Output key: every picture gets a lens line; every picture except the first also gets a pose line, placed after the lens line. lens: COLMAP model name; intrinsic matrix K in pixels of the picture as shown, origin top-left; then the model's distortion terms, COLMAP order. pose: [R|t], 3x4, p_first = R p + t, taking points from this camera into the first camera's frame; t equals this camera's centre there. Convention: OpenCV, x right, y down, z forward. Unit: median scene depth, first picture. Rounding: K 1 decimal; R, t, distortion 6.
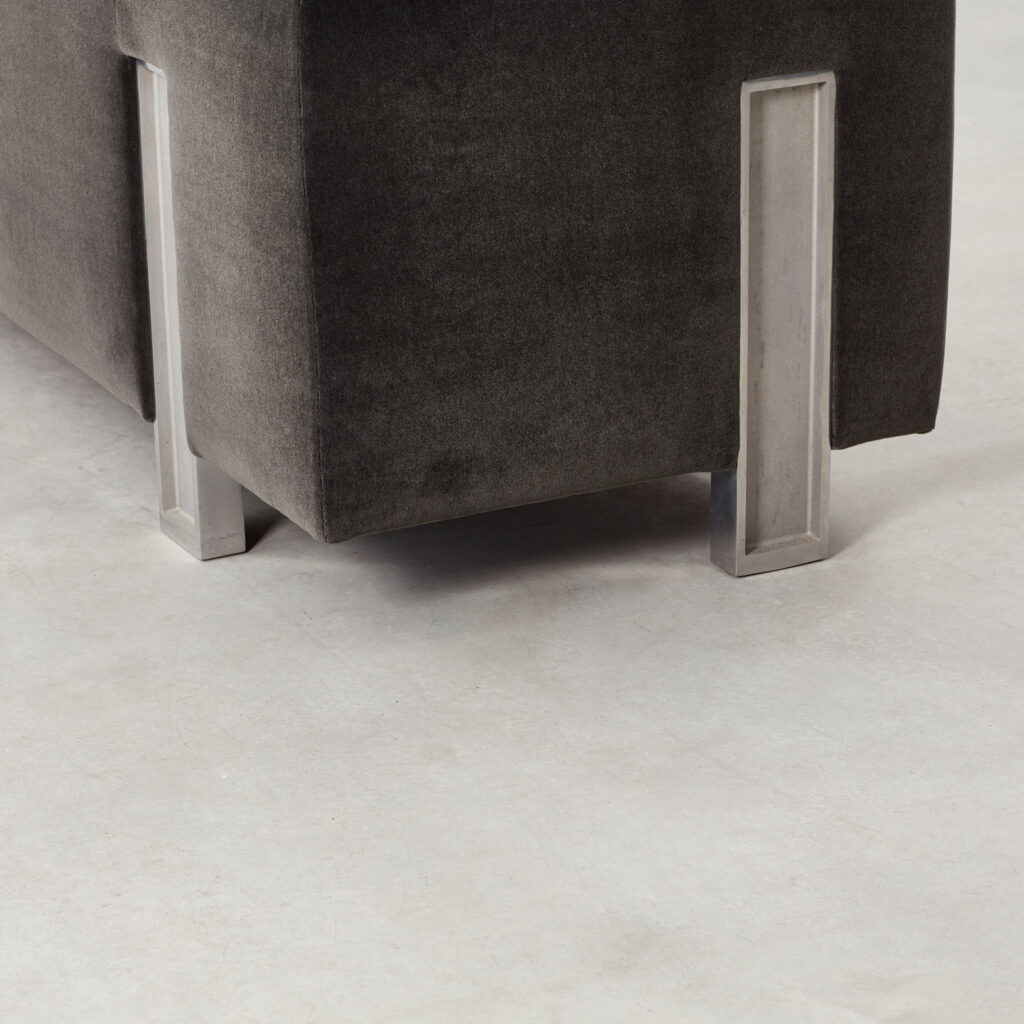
lens RADIAL K [[3738.0, 0, 512.0], [0, 3738.0, 512.0], [0, 0, 1]] dist [-0.152482, 2.017177]
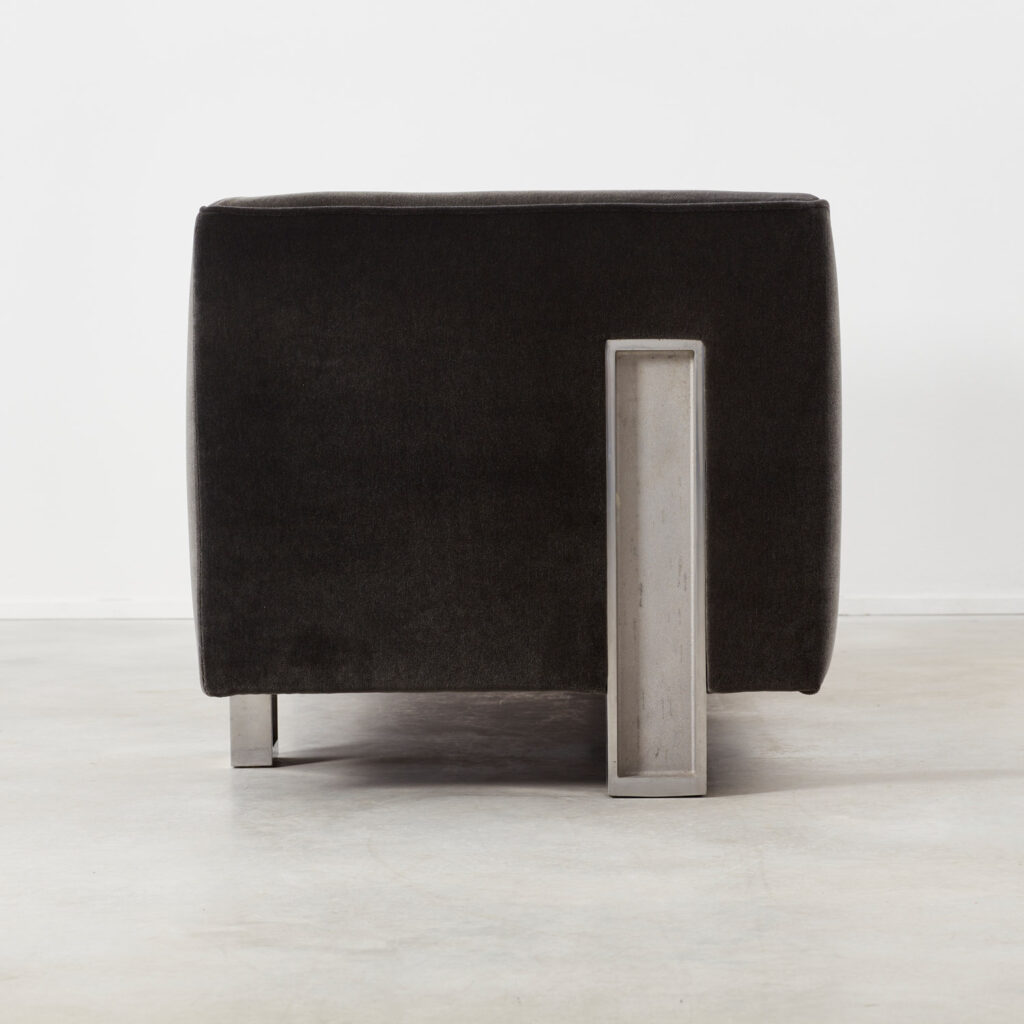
lens RADIAL K [[3738.0, 0, 512.0], [0, 3738.0, 512.0], [0, 0, 1]] dist [-0.152482, 2.017177]
pose [[0.891862, 0.037262, -0.450771, 0.559156], [-0.159451, 0.958522, -0.236243, 0.213864], [0.423271, 0.282572, 0.860811, 0.006183]]
